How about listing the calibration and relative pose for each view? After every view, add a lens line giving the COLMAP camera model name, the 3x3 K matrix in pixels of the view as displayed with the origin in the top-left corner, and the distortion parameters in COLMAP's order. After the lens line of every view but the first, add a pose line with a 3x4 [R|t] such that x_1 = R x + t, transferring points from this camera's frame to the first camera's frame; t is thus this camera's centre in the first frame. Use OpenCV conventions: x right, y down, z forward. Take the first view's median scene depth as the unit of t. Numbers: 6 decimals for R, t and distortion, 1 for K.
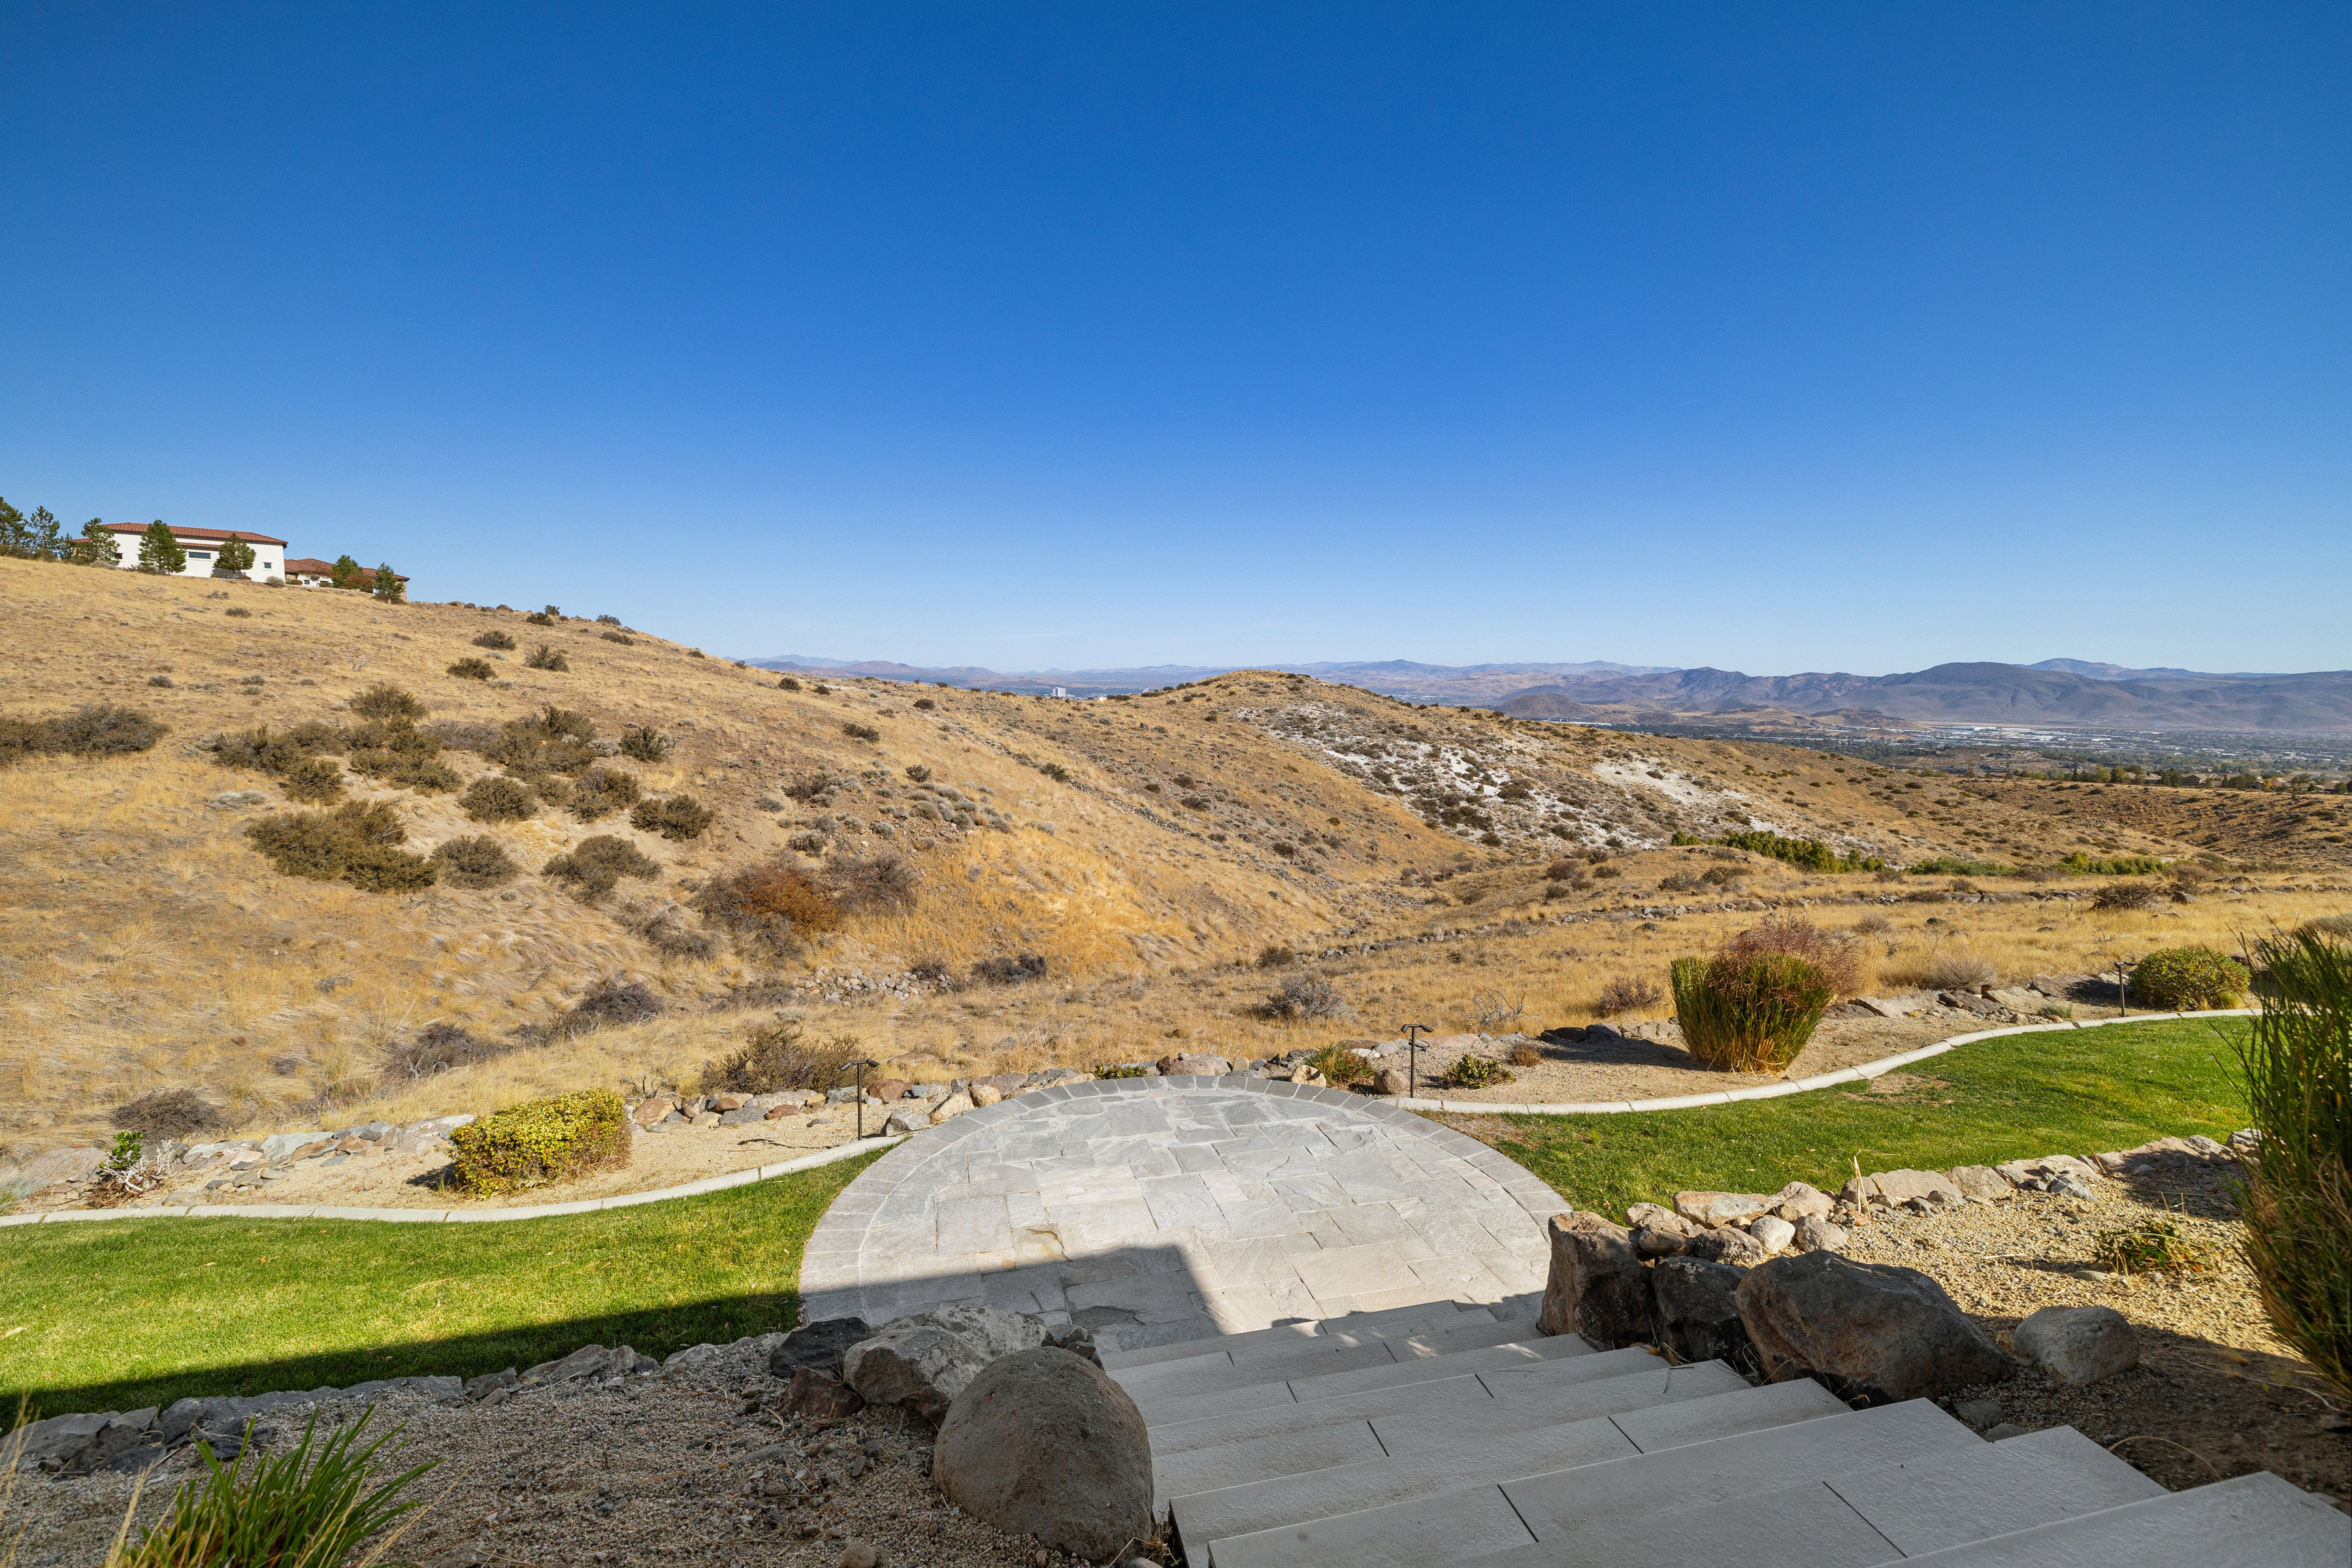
lens RADIAL K [[998.6, 0, 1176.0], [0, 998.6, 784.0], [0, 0, 1]] dist [0.001969, 0.000359]
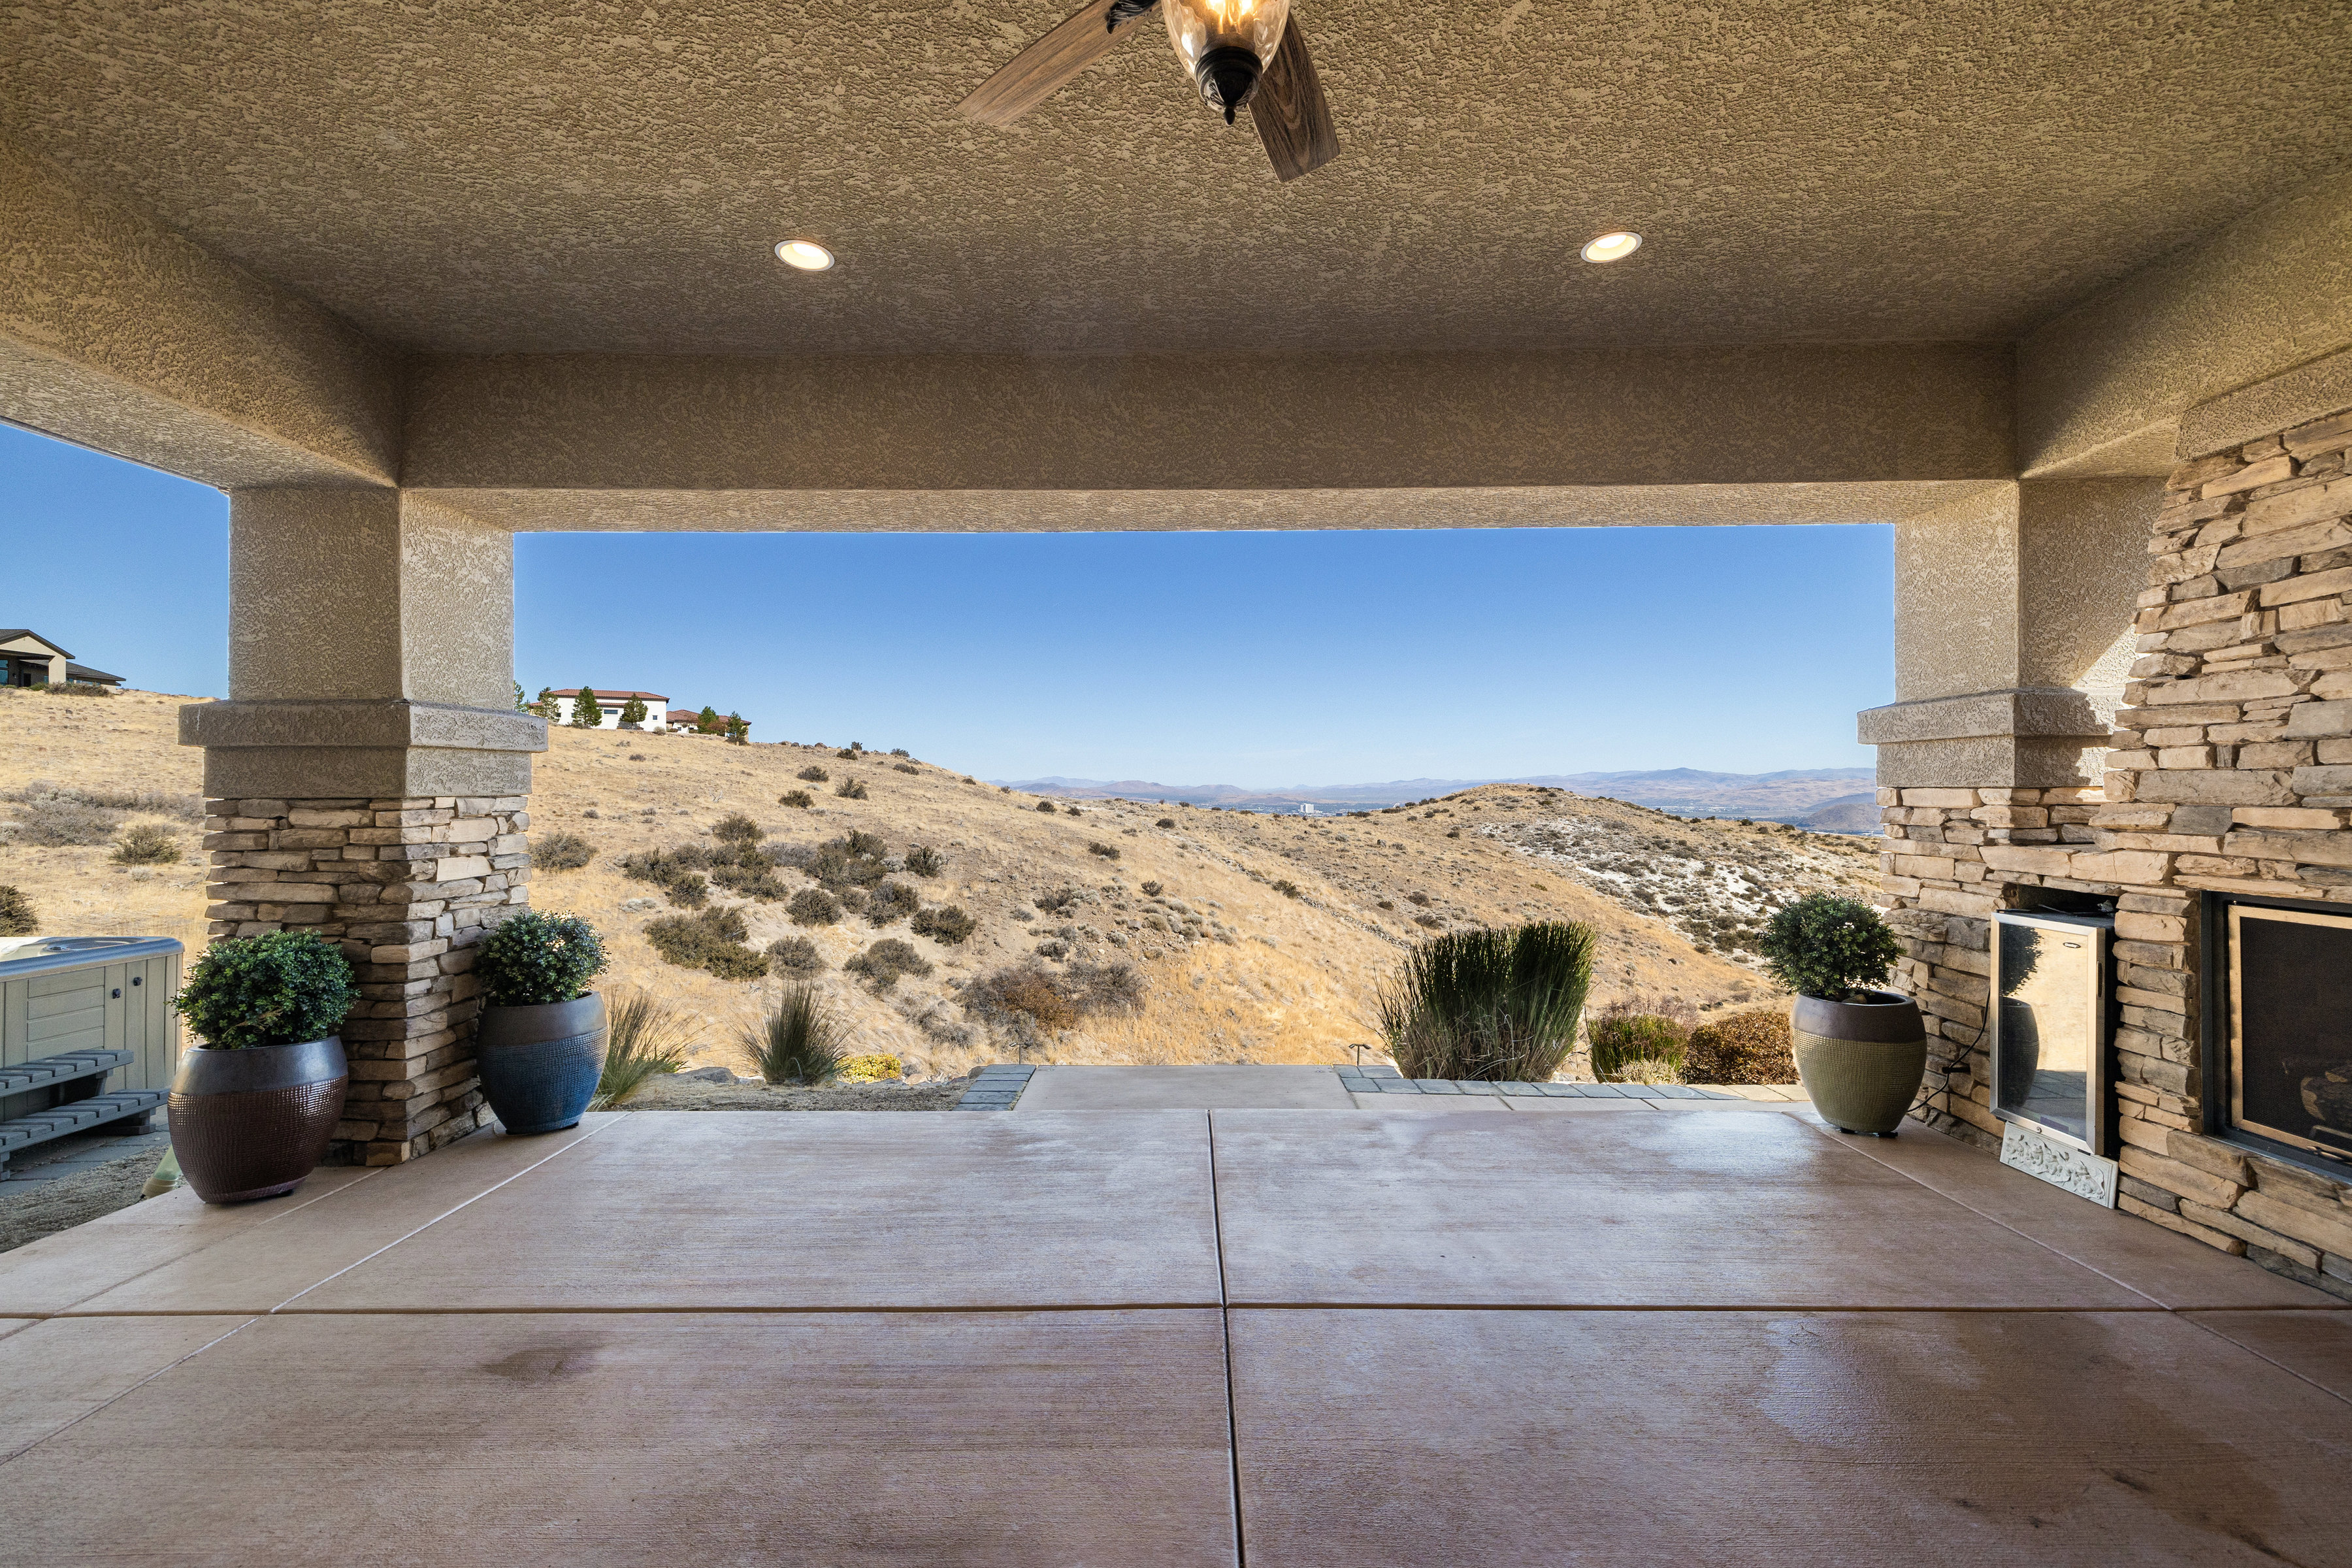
lens RADIAL K [[998.6, 0, 1176.0], [0, 998.6, 784.0], [0, 0, 1]] dist [0.001969, 0.000359]
pose [[0.970832, -0.018410, -0.239053, 0.030011], [-0.009546, 0.993289, -0.115263, 0.001579], [0.239571, 0.114183, 0.964141, -0.057148]]
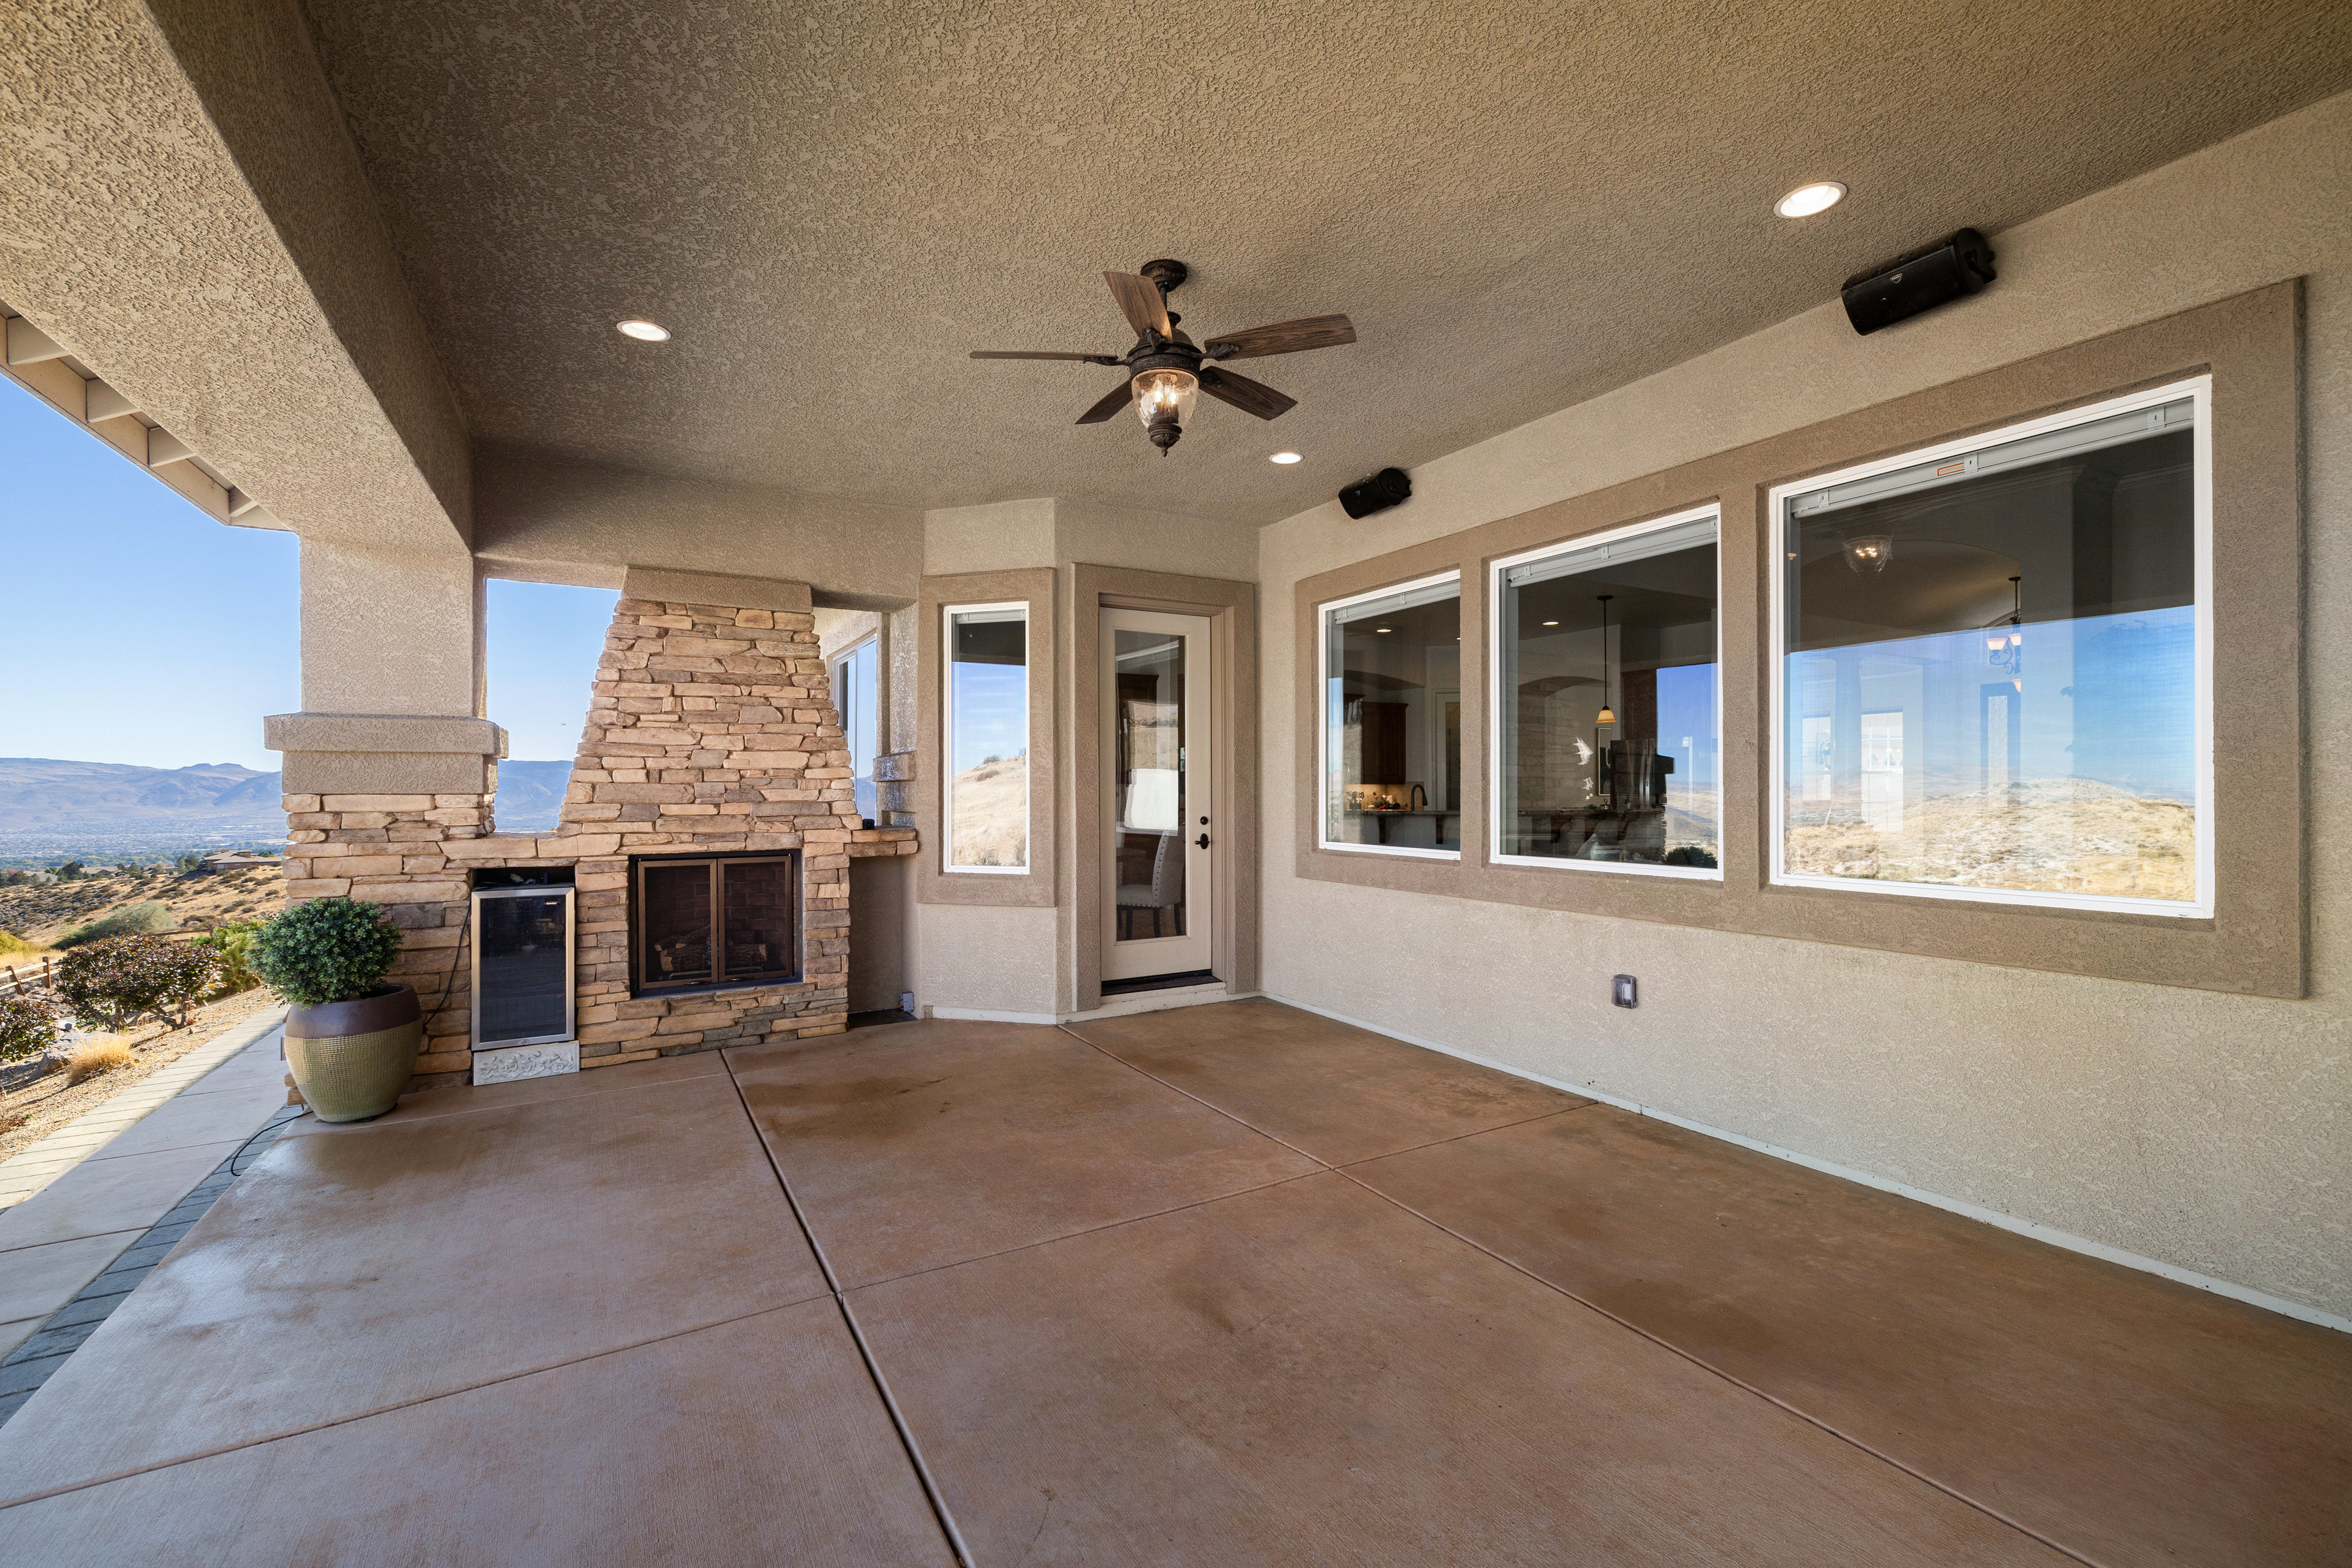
lens RADIAL K [[998.6, 0, 1176.0], [0, 998.6, 784.0], [0, 0, 1]] dist [0.001969, 0.000359]
pose [[-0.284977, -0.006664, 0.958511, -0.742012], [0.103173, 0.993953, 0.037585, -0.071652], [-0.952966, 0.109603, -0.282566, 0.500277]]
